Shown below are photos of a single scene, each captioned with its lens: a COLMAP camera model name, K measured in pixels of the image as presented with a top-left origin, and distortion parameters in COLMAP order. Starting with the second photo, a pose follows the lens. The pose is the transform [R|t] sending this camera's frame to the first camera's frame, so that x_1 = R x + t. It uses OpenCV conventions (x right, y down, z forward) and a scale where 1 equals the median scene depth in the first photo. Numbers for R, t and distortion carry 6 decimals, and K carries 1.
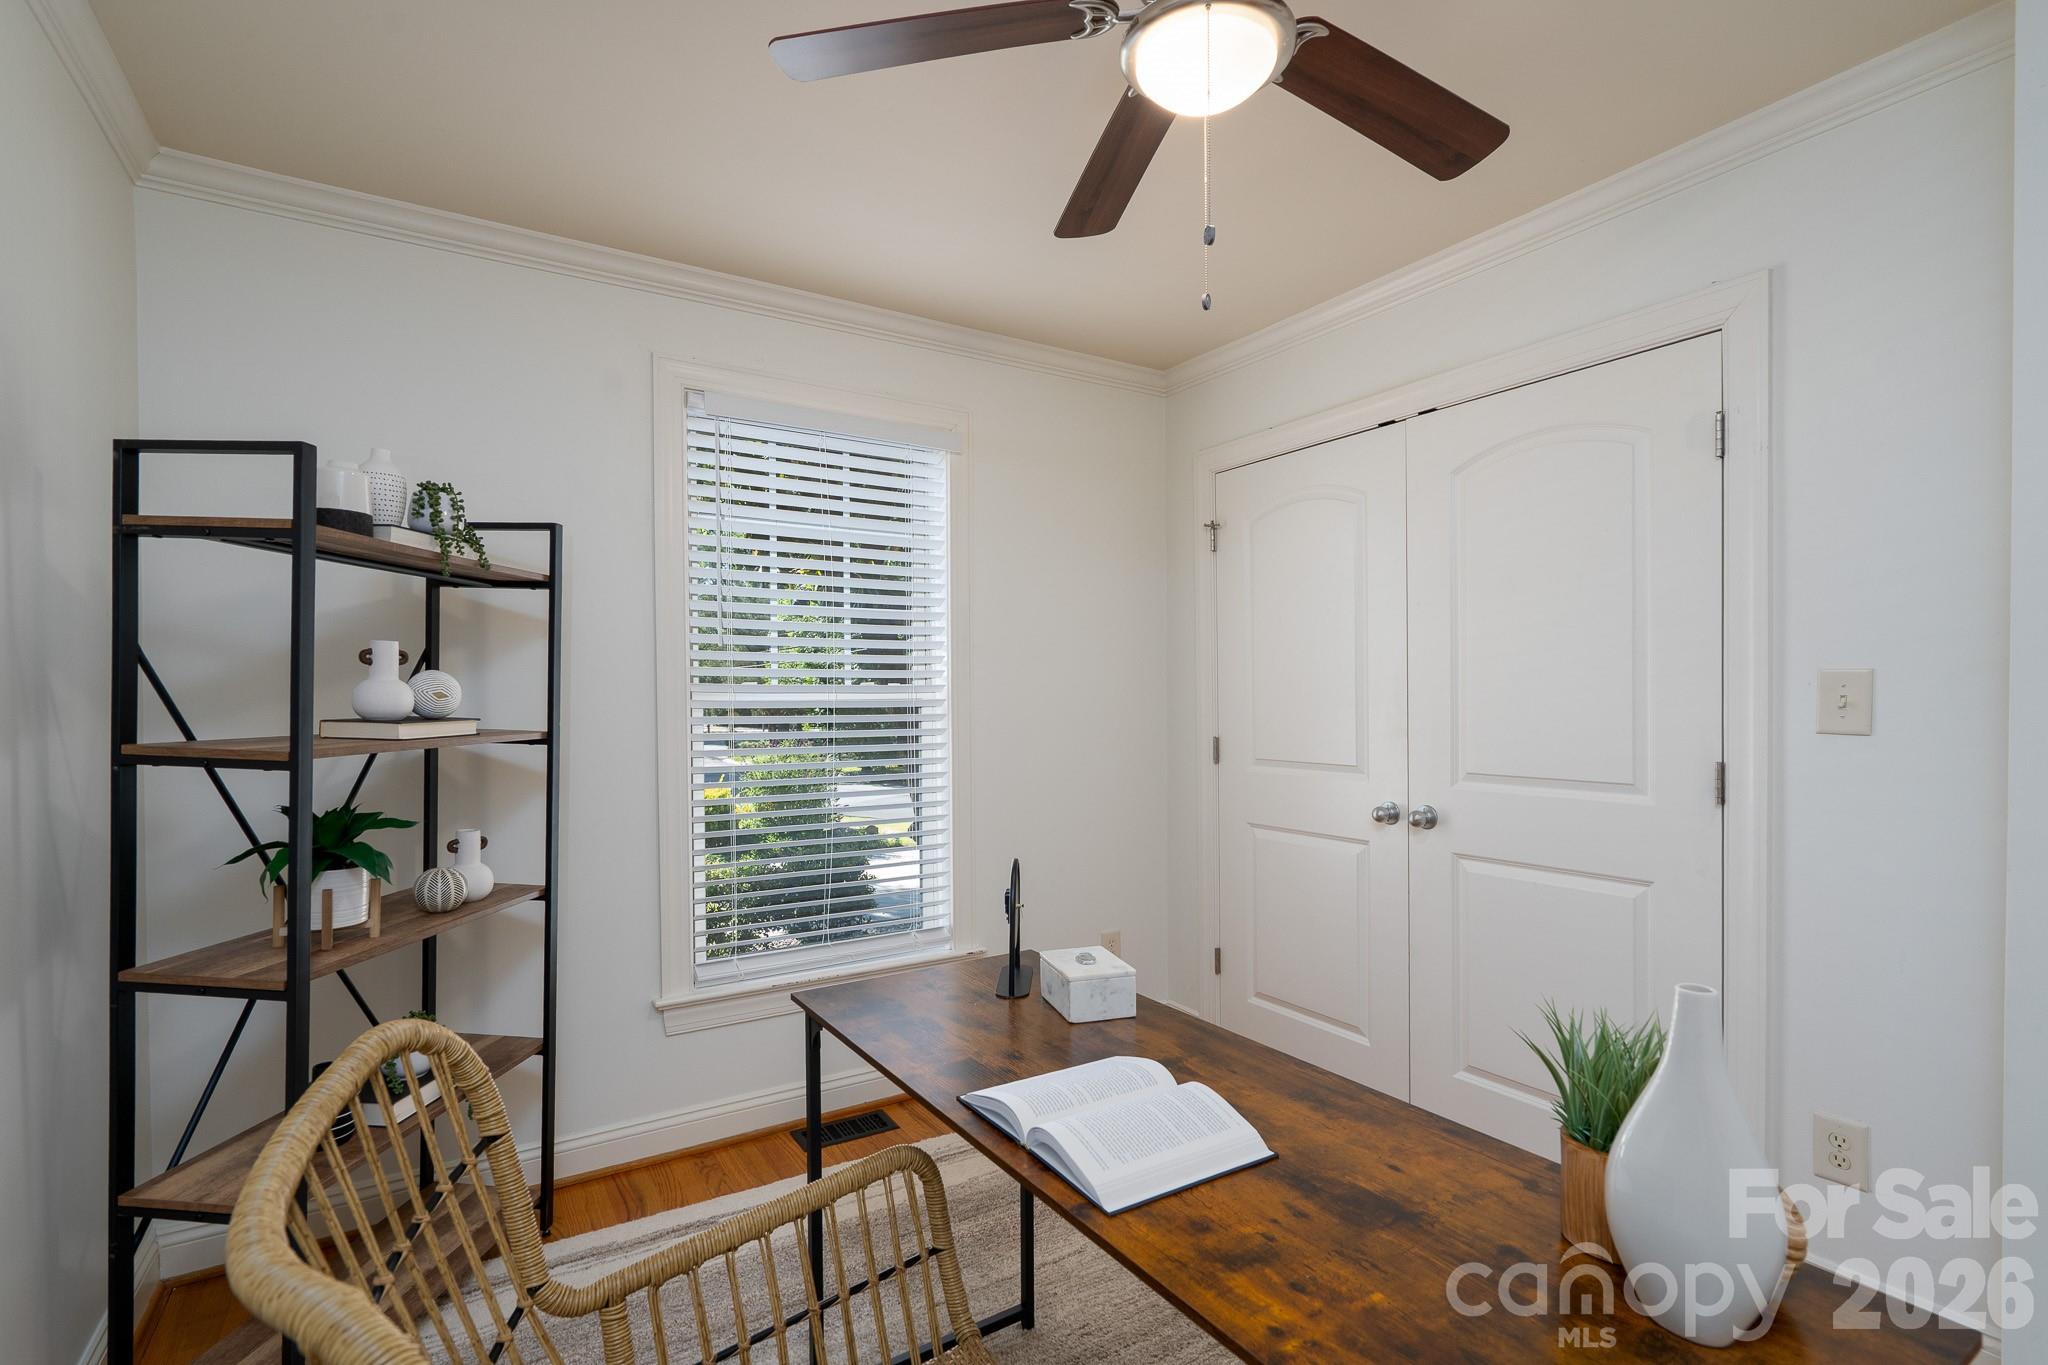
lens RADIAL K [[938.3, 0, 1037.7], [0, 938.3, 701.9], [0, 0, 1]] dist [-0.008304, 0.003924]
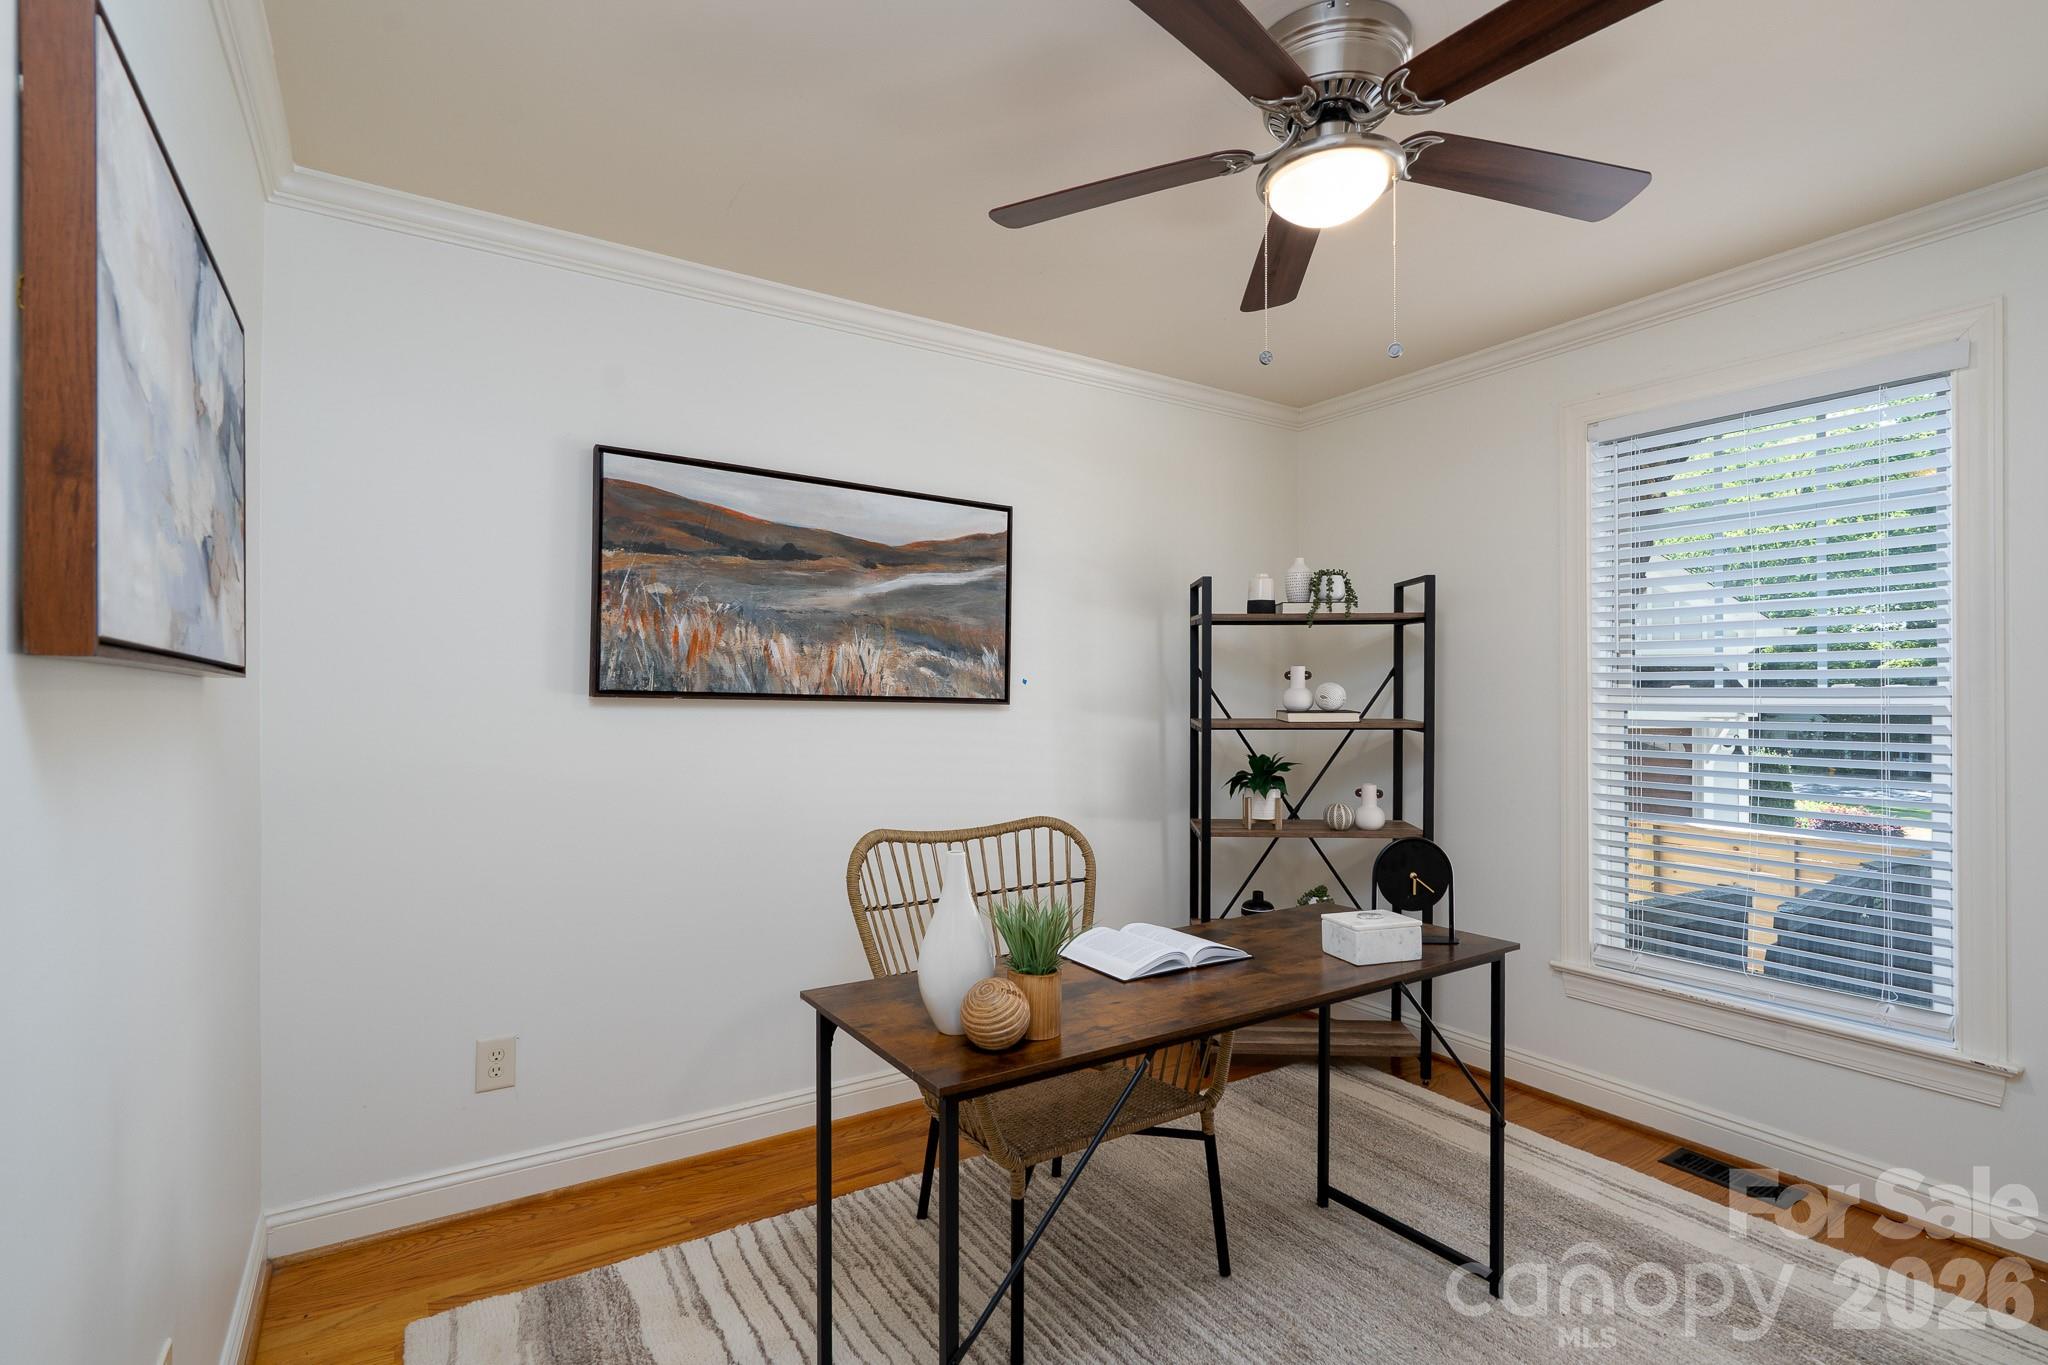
lens RADIAL K [[938.3, 0, 1021.4], [0, 938.3, 695.7], [0, 0, 1]] dist [-0.008304, 0.003924]
pose [[0.009473, 0.001240, -0.999954, 1.006901], [-0.010764, 0.999941, 0.001138, -0.005774], [0.999897, 0.010753, 0.009485, 0.428199]]
